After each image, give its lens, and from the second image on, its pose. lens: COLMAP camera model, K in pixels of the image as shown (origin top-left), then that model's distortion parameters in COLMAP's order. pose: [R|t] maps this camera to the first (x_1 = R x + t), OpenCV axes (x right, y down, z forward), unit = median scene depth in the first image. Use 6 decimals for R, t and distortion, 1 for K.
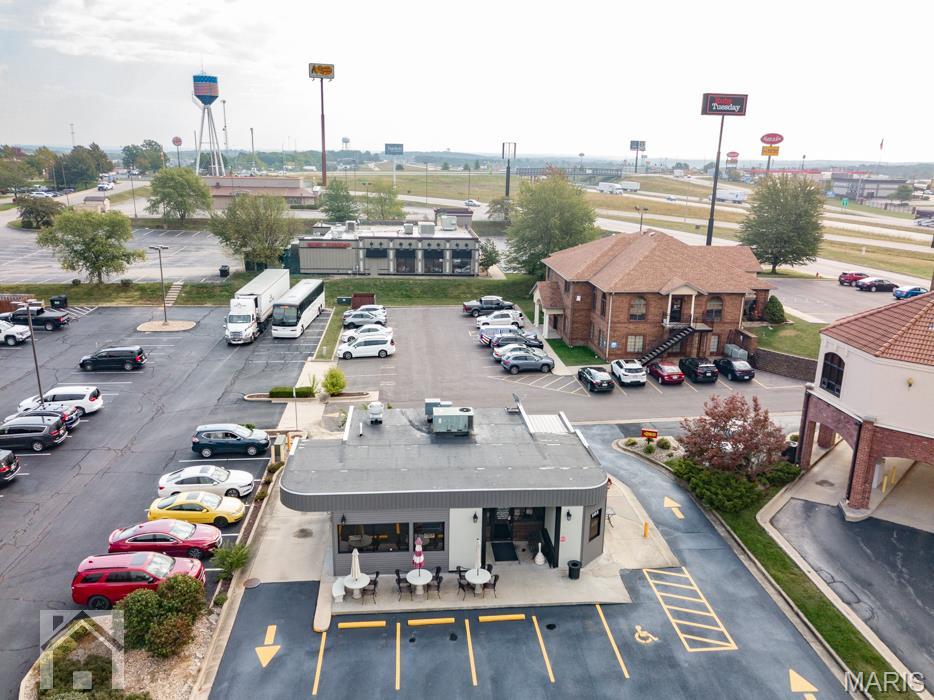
lens RADIAL K [[727.1, 0, 462.7], [0, 727.1, 348.2], [0, 0, 1]] dist [0.020506, 0.010182]
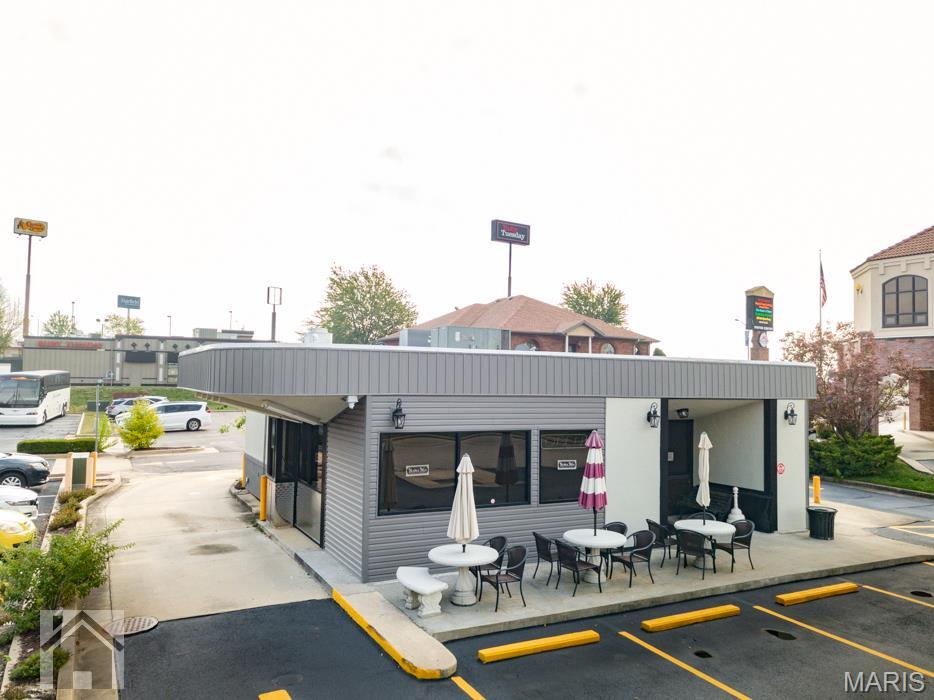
lens RADIAL K [[716.0, 0, 462.5], [0, 716.0, 350.8], [0, 0, 1]] dist [0.025364, 0.001587]
pose [[0.925850, 0.013569, 0.377647, -0.220351], [0.096697, 0.957577, -0.271470, 0.245320], [-0.365310, 0.287858, 0.885261, 0.495707]]
